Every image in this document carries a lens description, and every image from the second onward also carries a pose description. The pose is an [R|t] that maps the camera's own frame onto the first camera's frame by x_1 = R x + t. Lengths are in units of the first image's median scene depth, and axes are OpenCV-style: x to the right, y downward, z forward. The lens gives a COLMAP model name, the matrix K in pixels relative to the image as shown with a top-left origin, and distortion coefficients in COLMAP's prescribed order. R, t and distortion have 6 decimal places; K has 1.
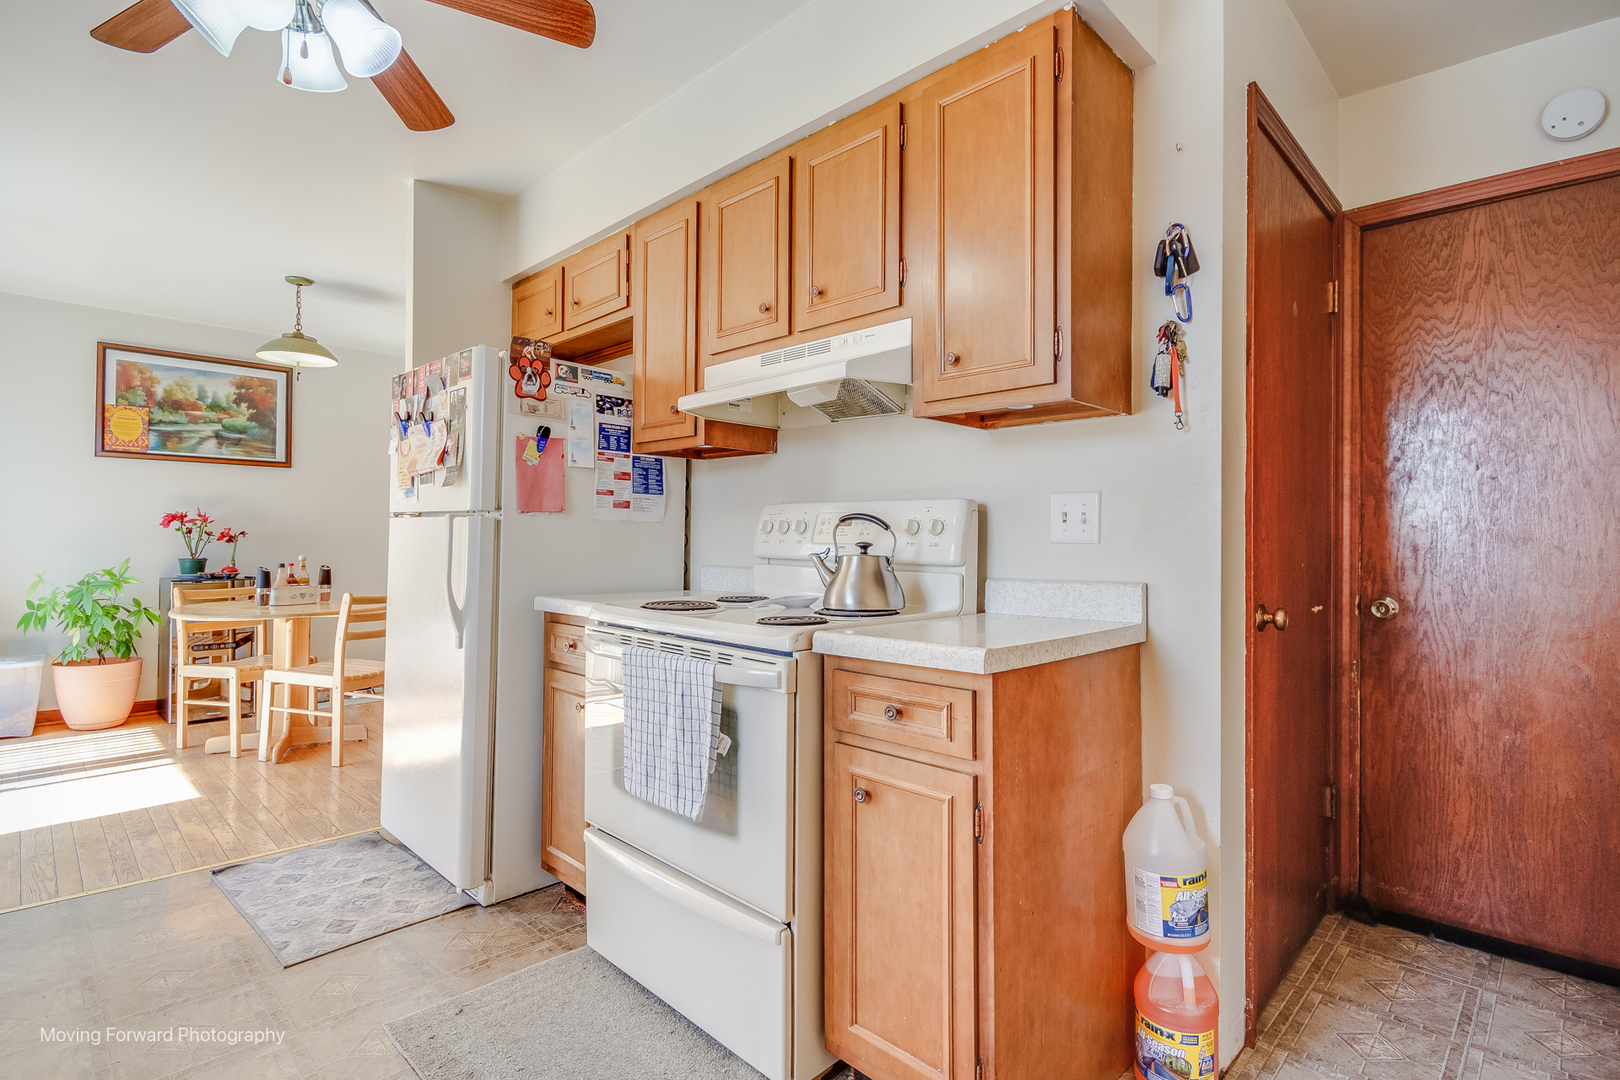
lens RADIAL K [[763.0, 0, 810.0], [0, 763.0, 540.0], [0, 0, 1]] dist [-0.001583, -0.000606]
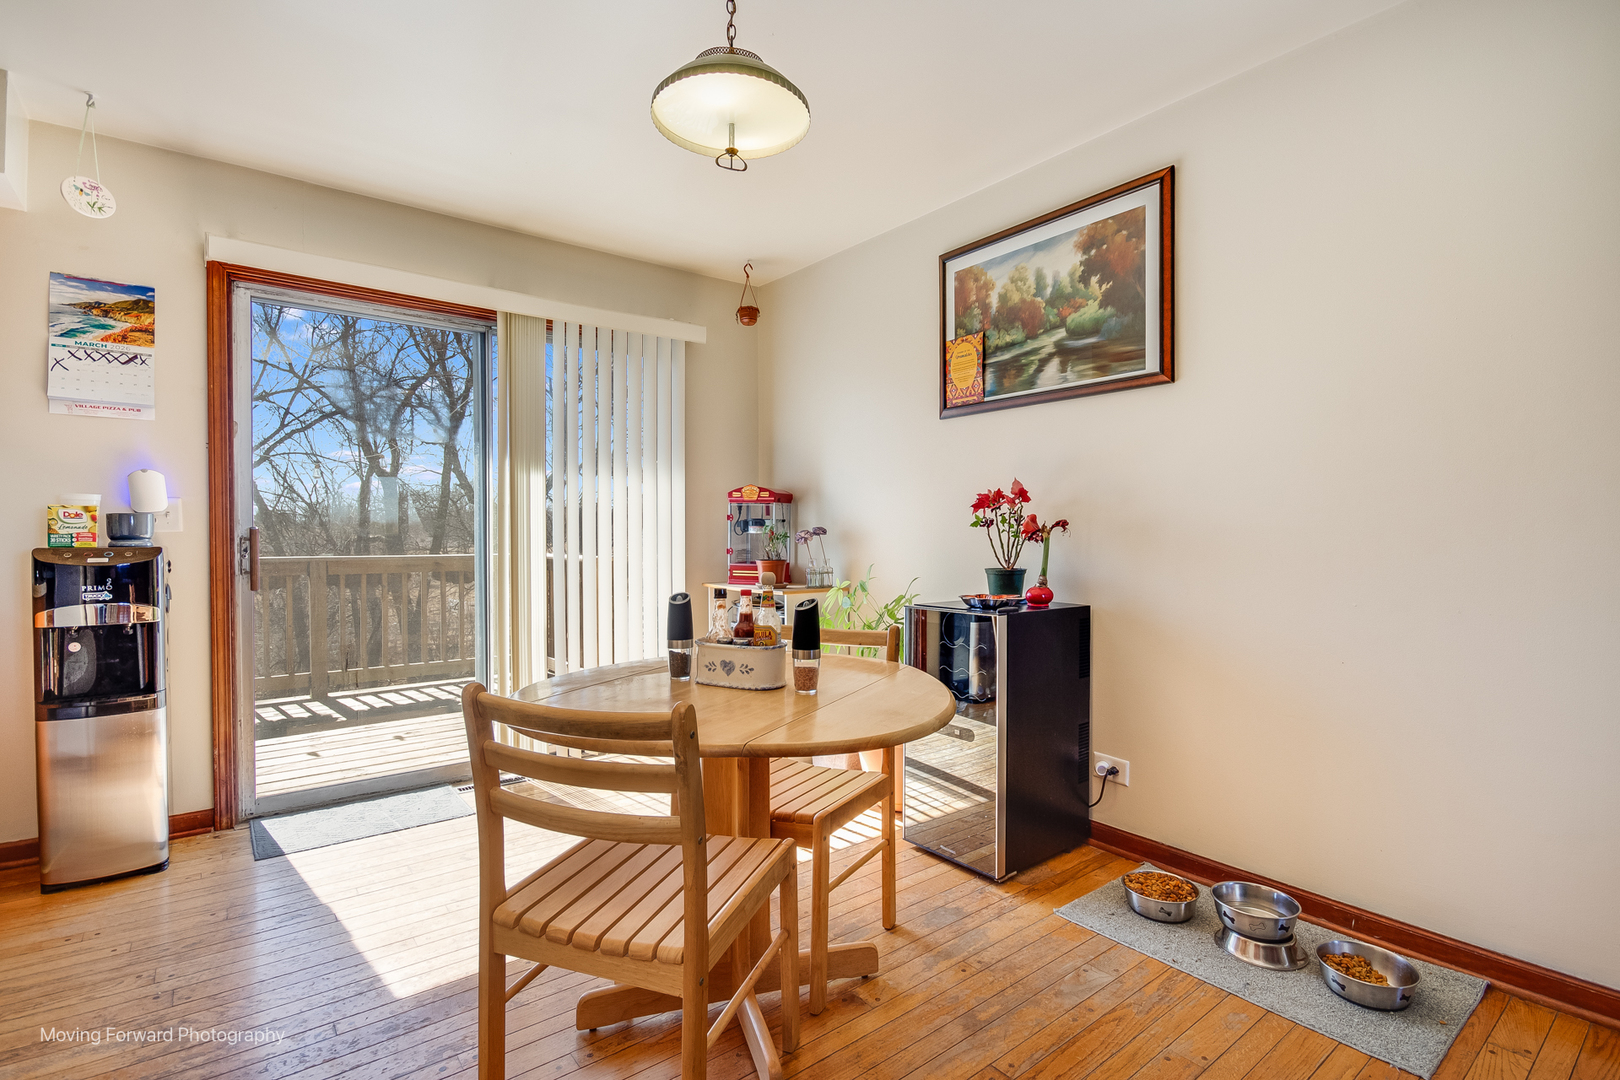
lens RADIAL K [[763.0, 0, 810.0], [0, 763.0, 540.0], [0, 0, 1]] dist [-0.001583, -0.000606]
pose [[-0.129492, 0.005092, -0.991567, -0.202959], [0.002958, 0.999984, 0.004749, -0.000754], [0.991576, -0.002318, -0.129505, 0.905842]]
